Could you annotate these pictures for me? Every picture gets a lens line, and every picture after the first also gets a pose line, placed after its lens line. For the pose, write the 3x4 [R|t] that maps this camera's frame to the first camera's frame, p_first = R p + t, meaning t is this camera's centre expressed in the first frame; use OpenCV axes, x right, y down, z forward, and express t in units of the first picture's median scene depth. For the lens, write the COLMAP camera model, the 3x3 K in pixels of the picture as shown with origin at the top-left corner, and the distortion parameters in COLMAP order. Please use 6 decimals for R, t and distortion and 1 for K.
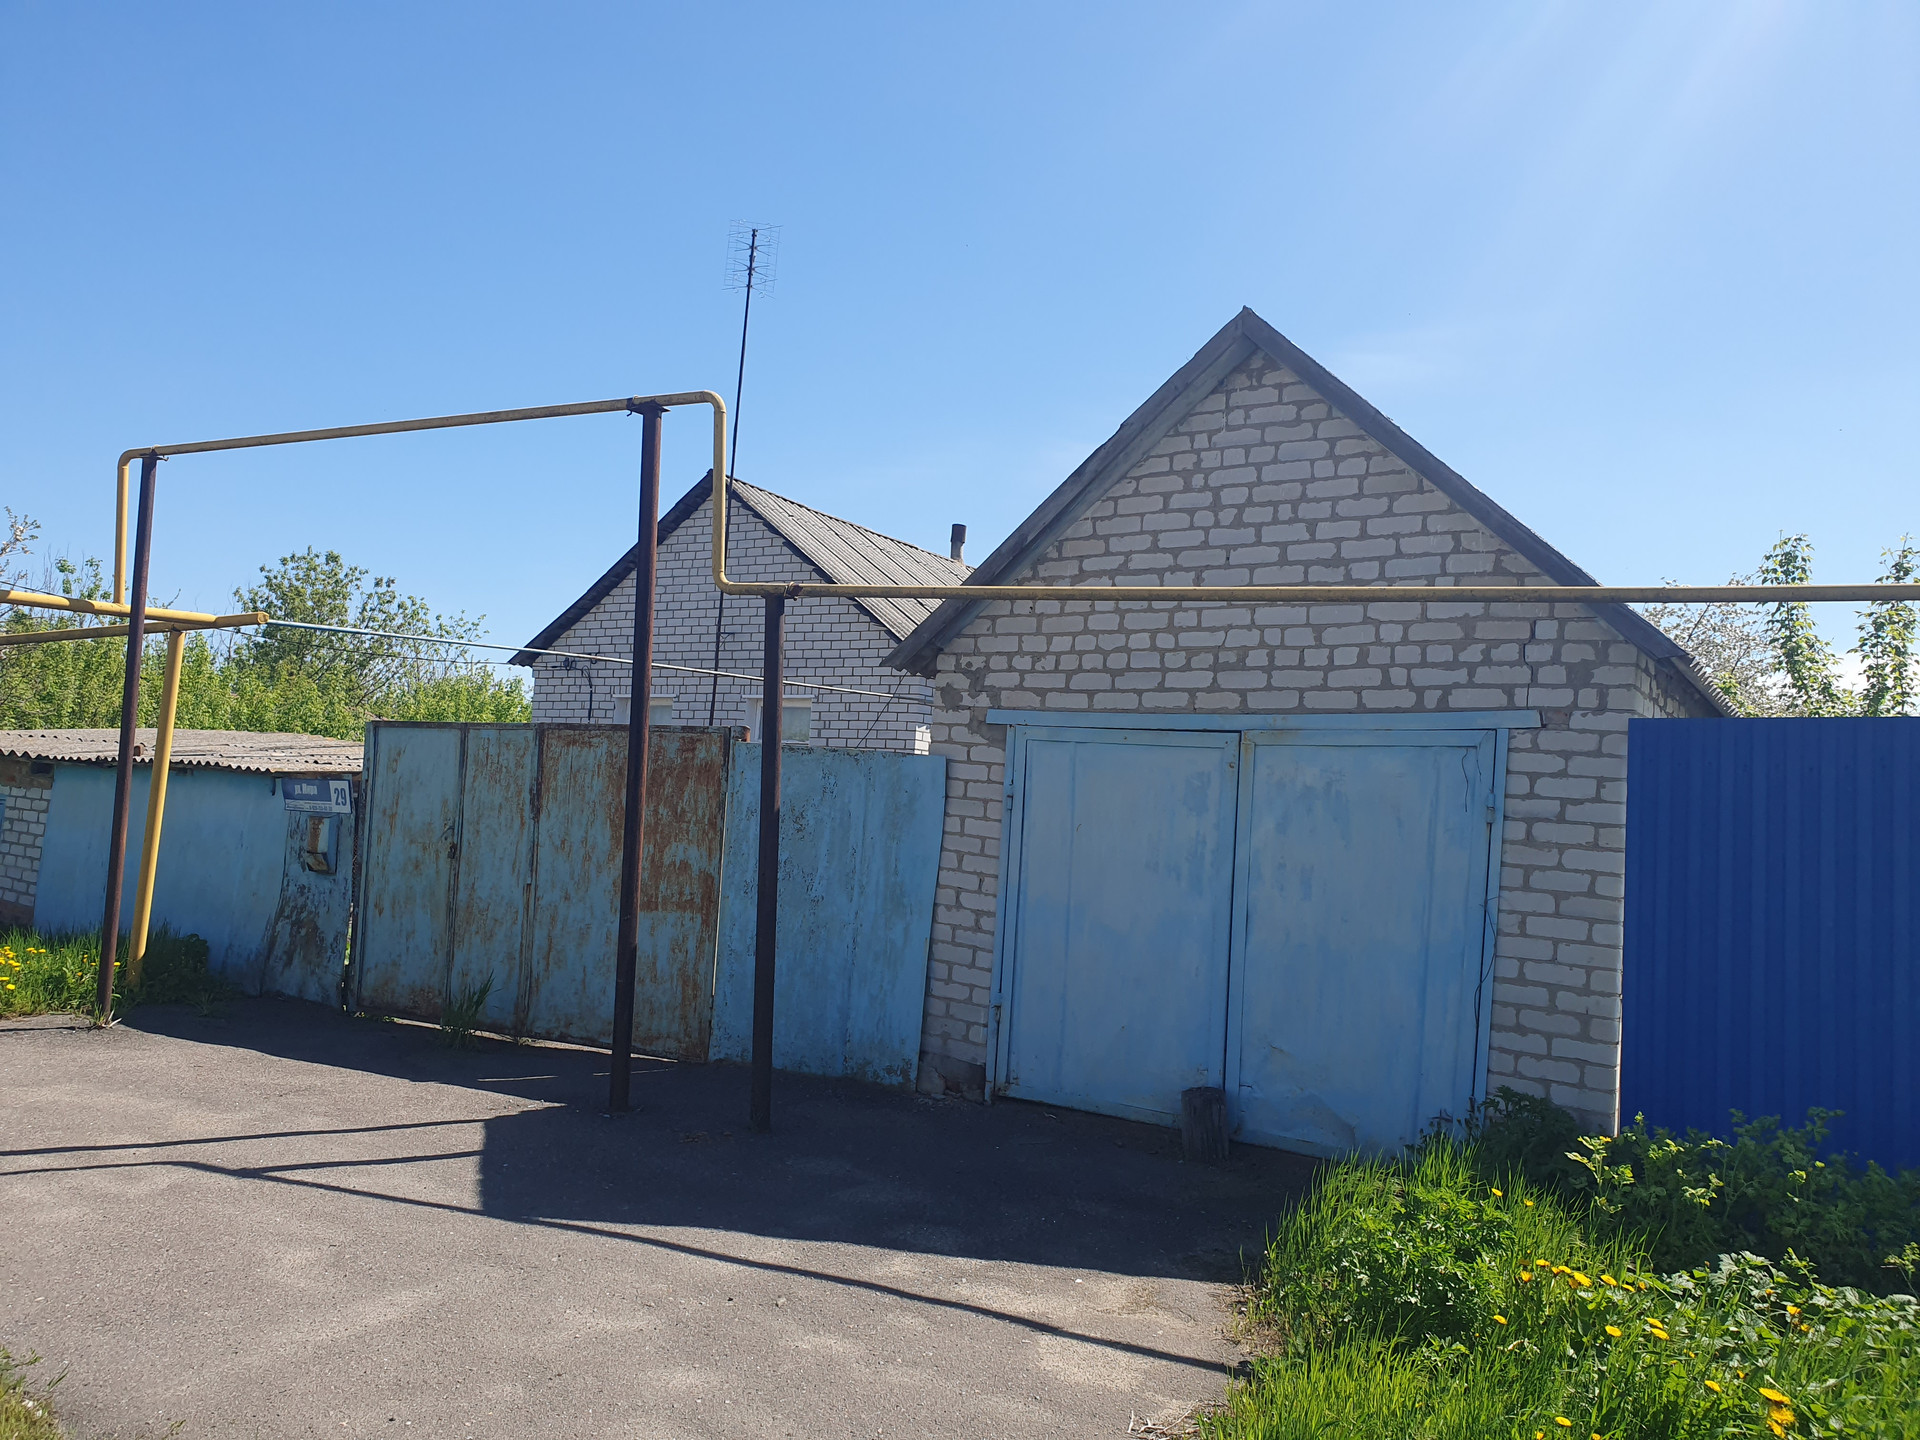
lens RADIAL K [[1503.6, 0, 956.0], [0, 1503.6, 717.9], [0, 0, 1]] dist [0.064682, -0.049376]
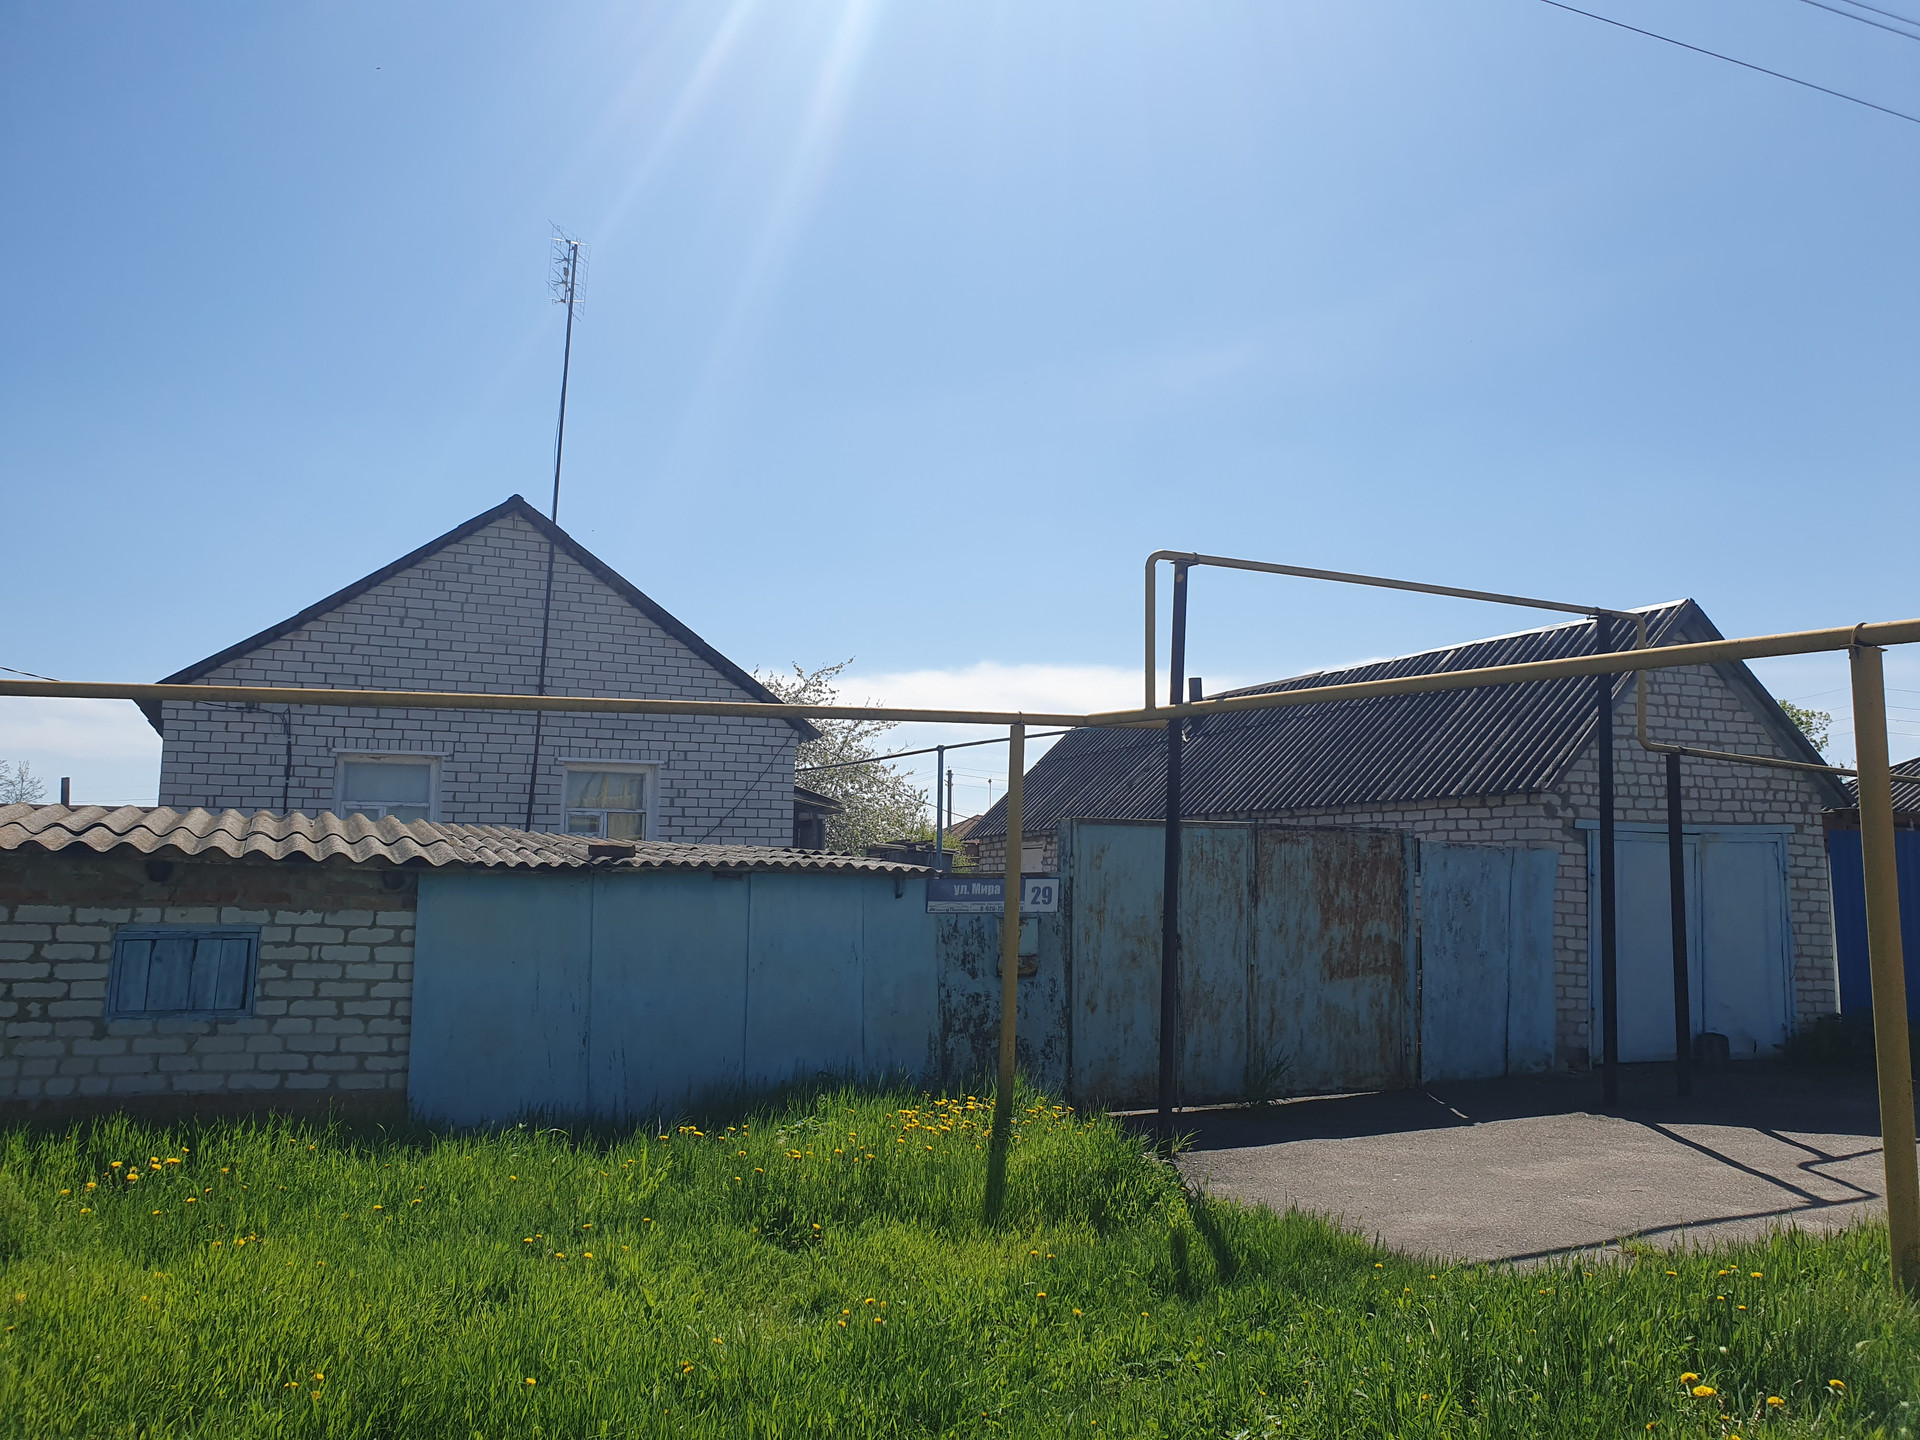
lens RADIAL K [[1503.6, 0, 942.0], [0, 1503.6, 708.6], [0, 0, 1]] dist [0.064682, -0.049376]
pose [[0.550578, 0.048225, 0.833389, -1.380987], [-0.032653, 0.998810, -0.036225, -0.034701], [-0.834145, -0.007268, 0.551498, 0.574211]]
